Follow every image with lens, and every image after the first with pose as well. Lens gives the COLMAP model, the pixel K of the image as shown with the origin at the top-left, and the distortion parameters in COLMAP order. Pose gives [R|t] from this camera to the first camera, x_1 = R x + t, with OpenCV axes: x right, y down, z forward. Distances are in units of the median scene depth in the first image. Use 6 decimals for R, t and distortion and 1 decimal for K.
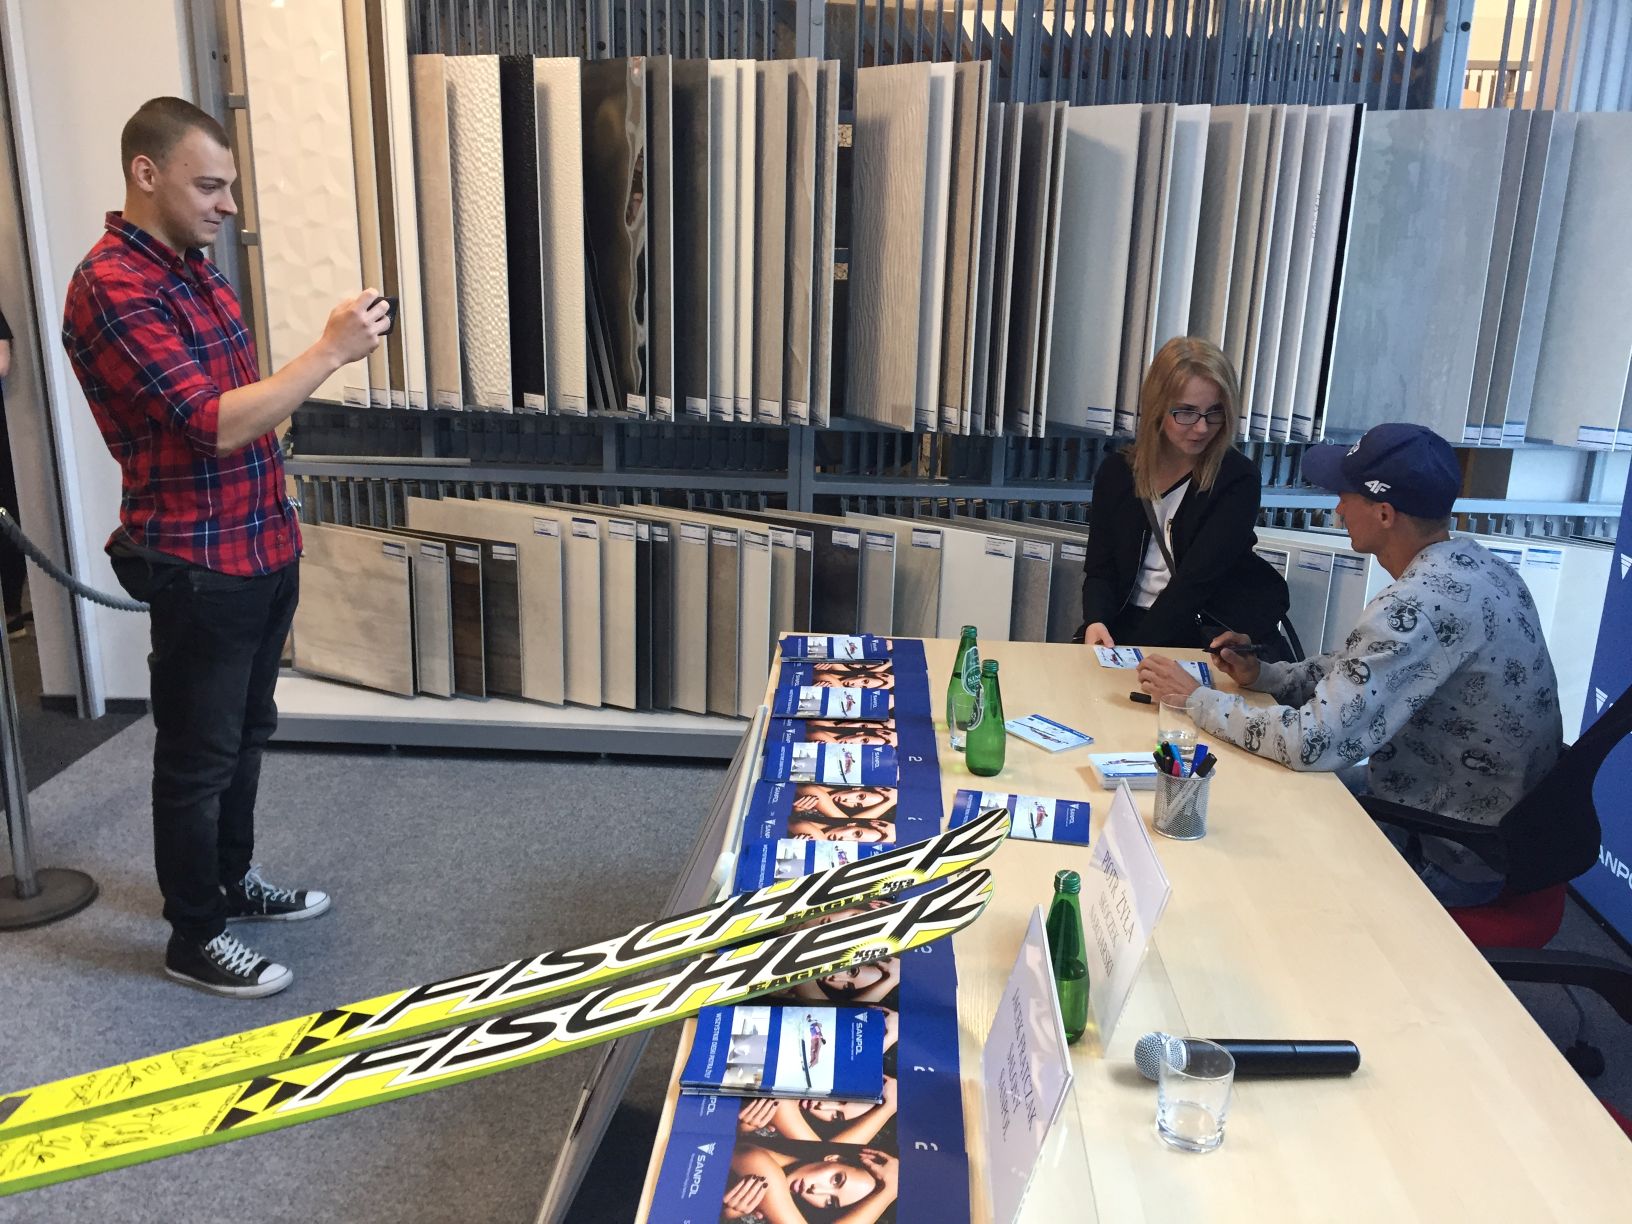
lens RADIAL K [[1397.1, 0, 808.7], [0, 1397.1, 611.9], [0, 0, 1]] dist [0.083248, -0.112404]
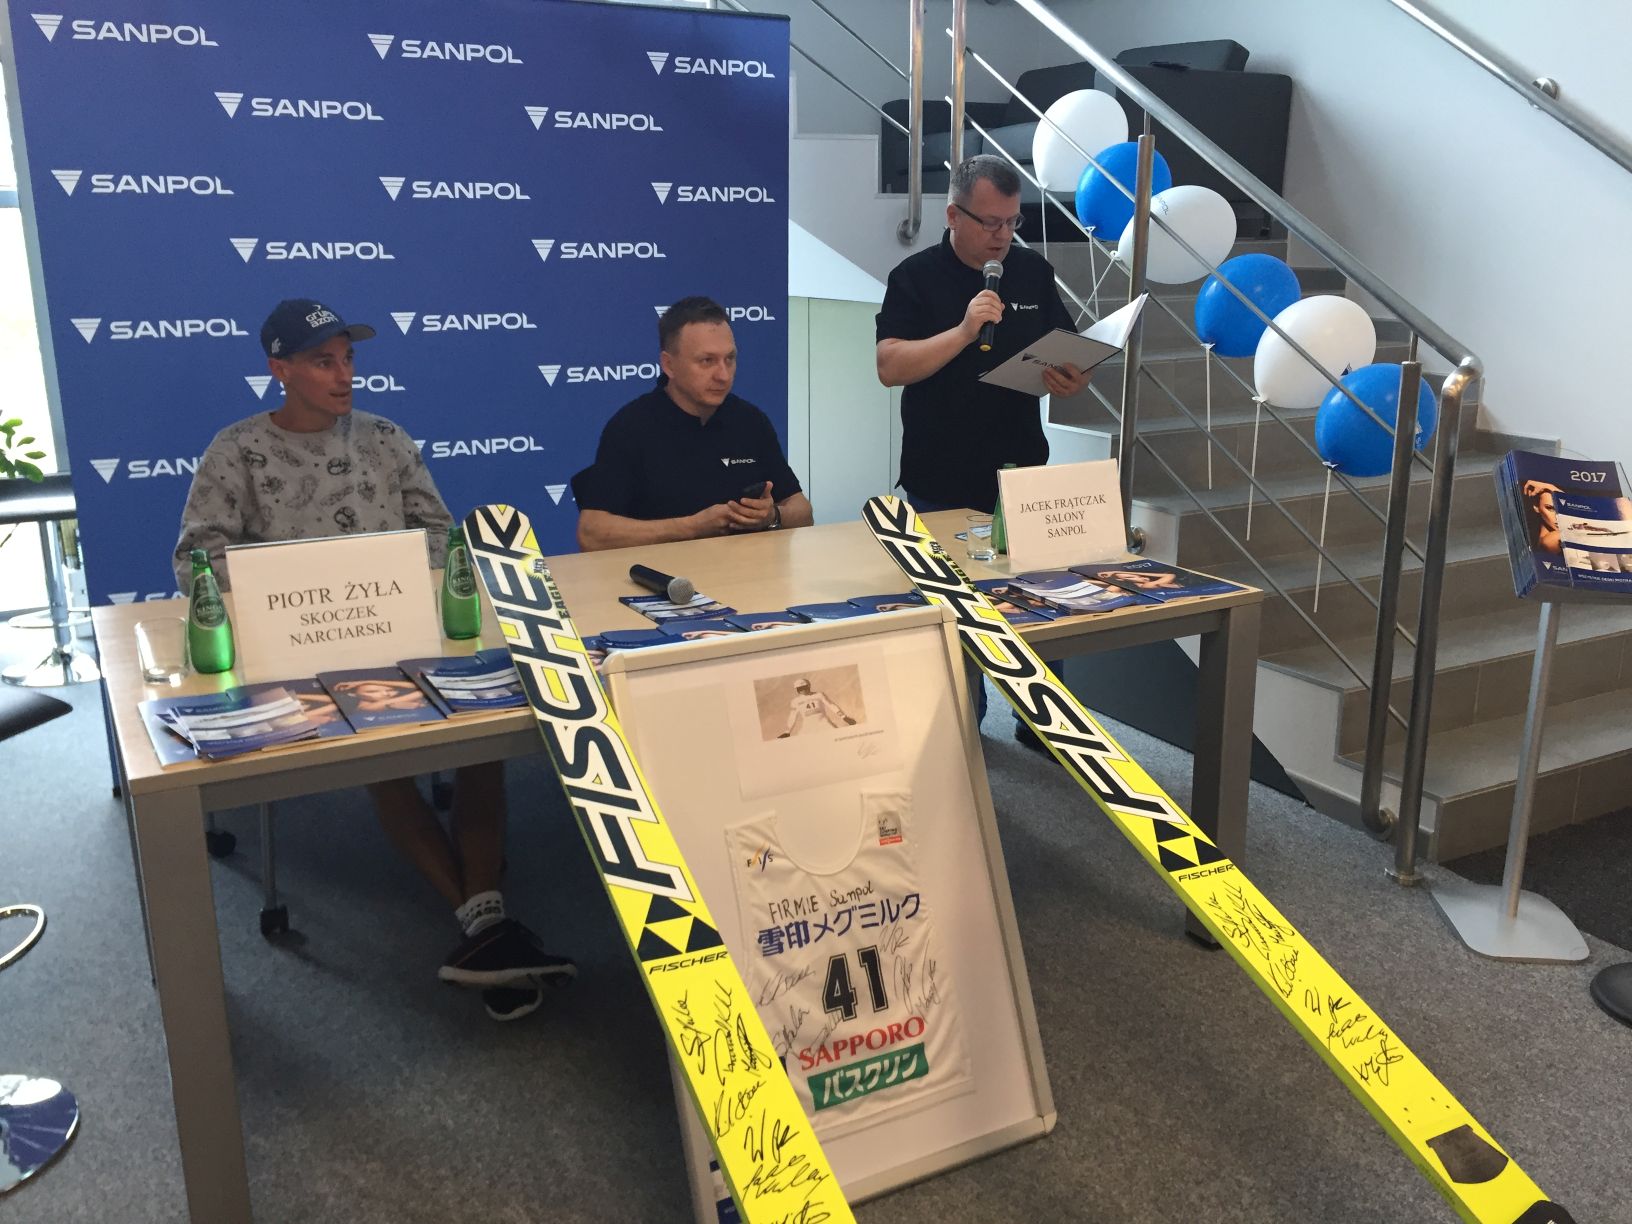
lens RADIAL K [[1397.1, 0, 808.7], [0, 1397.1, 611.9], [0, 0, 1]] dist [0.083248, -0.112404]
pose [[-0.528595, -0.239273, 0.814454, -0.777054], [0.227368, 0.884487, 0.407414, -0.274358], [-0.817857, 0.400538, -0.413133, 1.230286]]
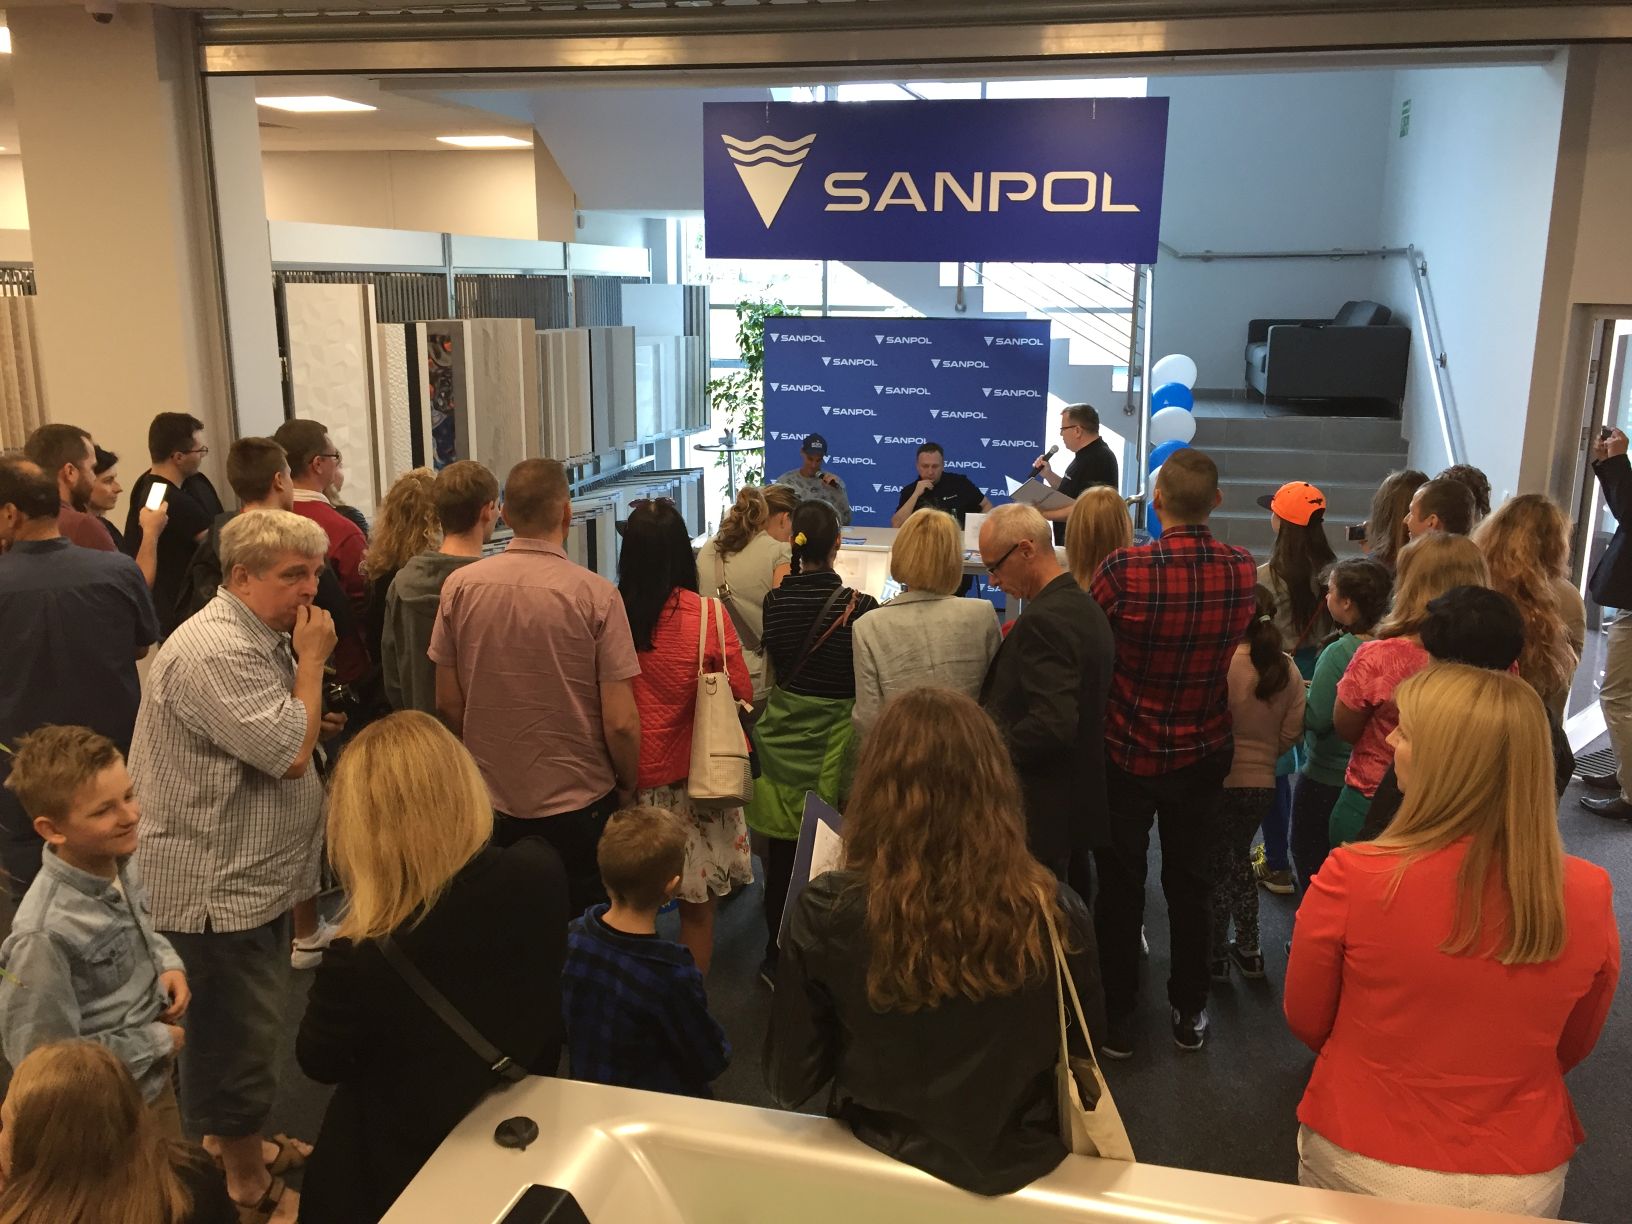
lens RADIAL K [[1397.1, 0, 808.7], [0, 1397.1, 611.9], [0, 0, 1]] dist [0.083248, -0.112404]
pose [[0.166490, -0.255051, 0.952486, -3.126942], [0.272891, 0.940156, 0.204050, -0.429644], [-0.947529, 0.225953, 0.226128, 0.246907]]
